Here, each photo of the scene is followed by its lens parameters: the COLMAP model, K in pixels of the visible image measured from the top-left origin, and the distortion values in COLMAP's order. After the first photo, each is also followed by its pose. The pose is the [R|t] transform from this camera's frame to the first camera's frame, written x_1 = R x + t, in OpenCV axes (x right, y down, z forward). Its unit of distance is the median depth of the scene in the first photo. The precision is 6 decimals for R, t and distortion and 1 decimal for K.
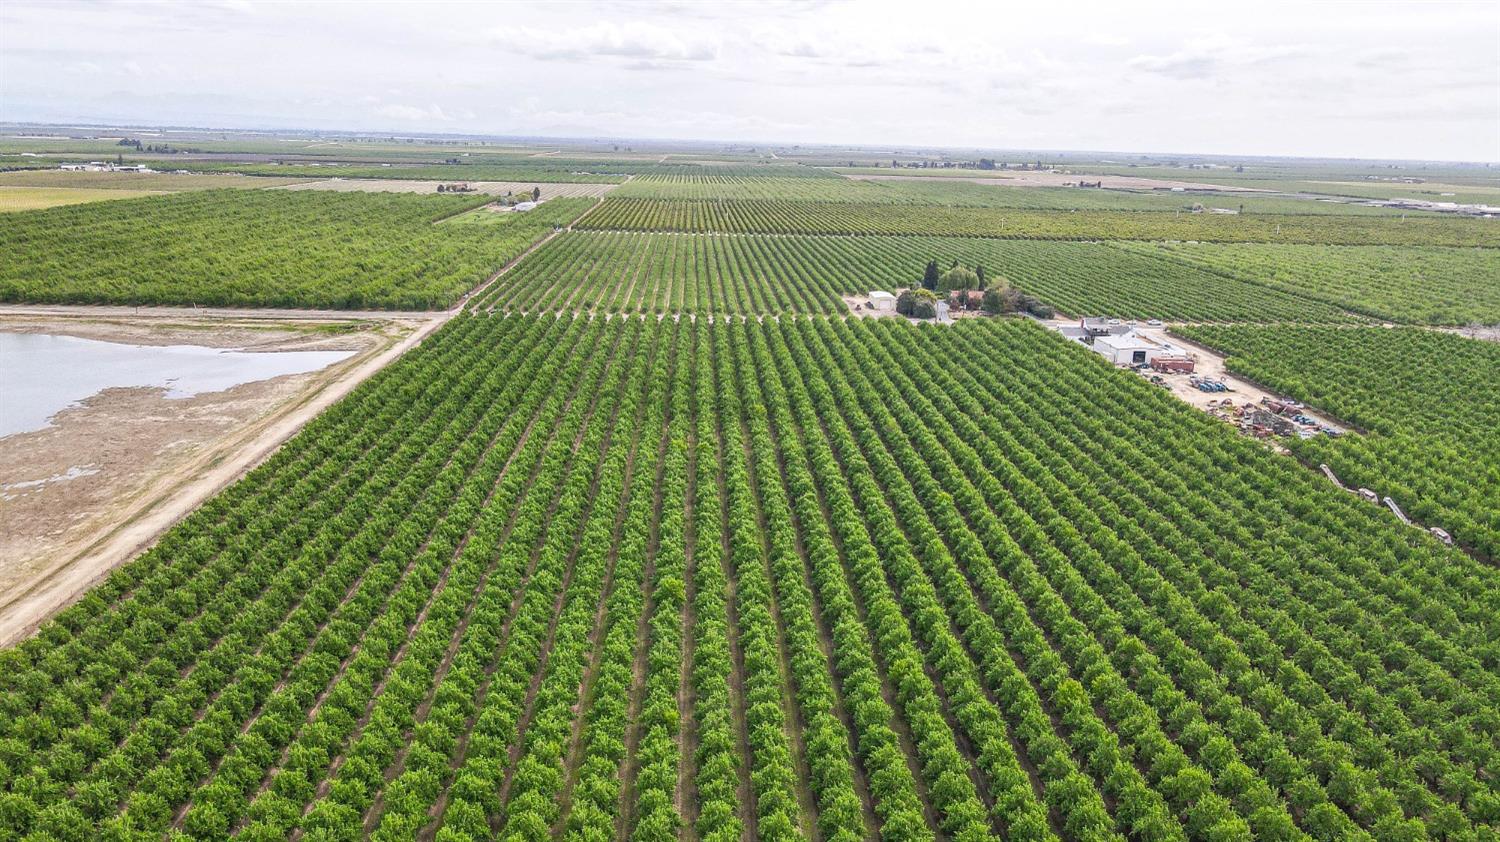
lens RADIAL K [[1108.0, 0, 750.0], [0, 1108.0, 421.0], [0, 0, 1]] dist [0.007516, 0.016428]
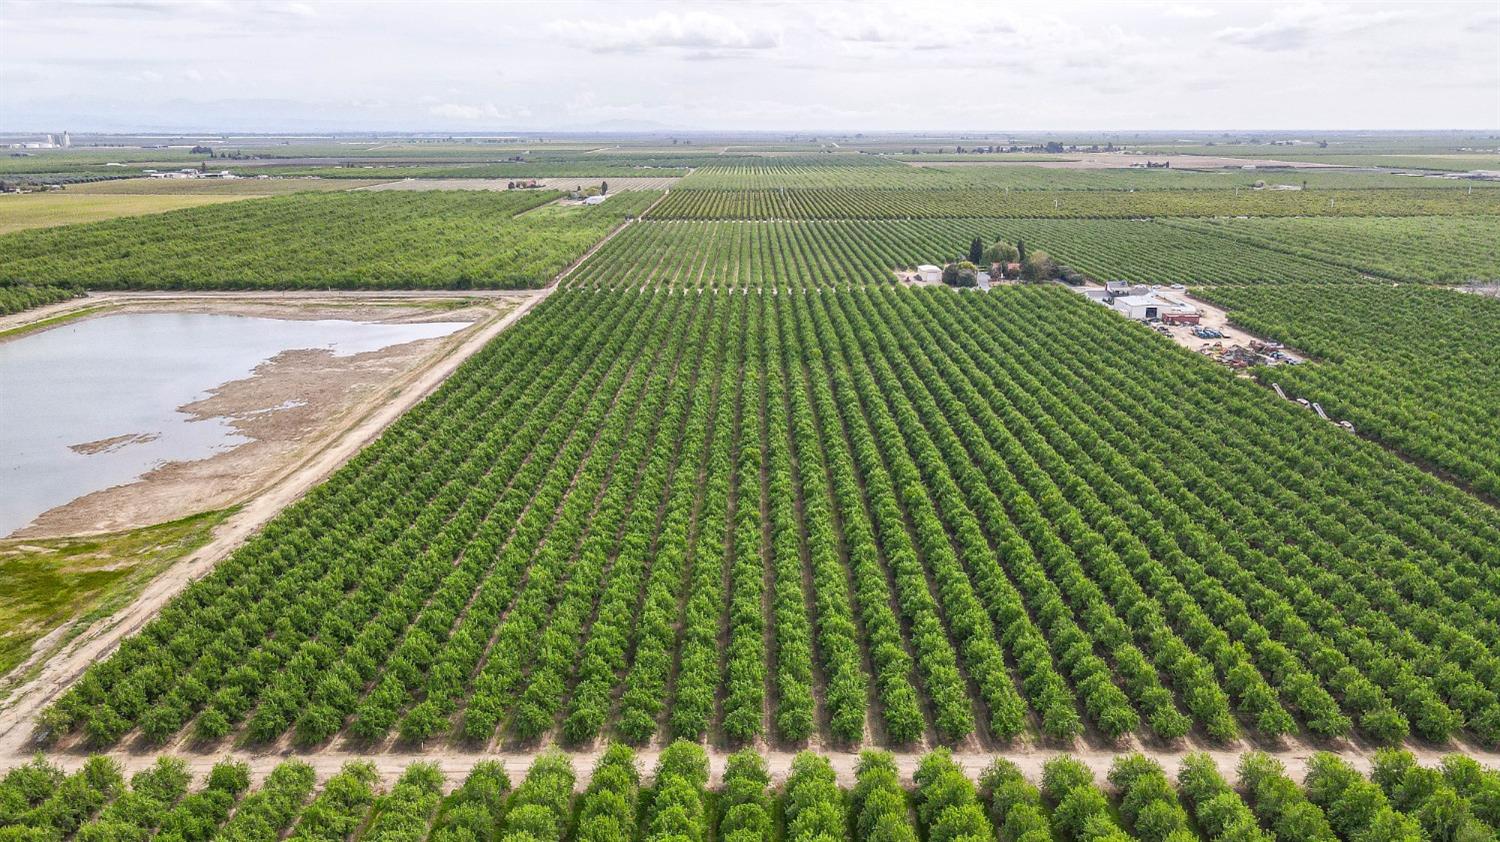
lens RADIAL K [[1149.3, 0, 750.0], [0, 1149.3, 421.0], [0, 0, 1]] dist [0.007819, 0.013108]
pose [[0.998270, -0.014409, -0.057007, 0.005438], [0.014385, 0.999896, -0.000834, 0.055230], [0.057013, 0.000013, 0.998373, -0.230506]]
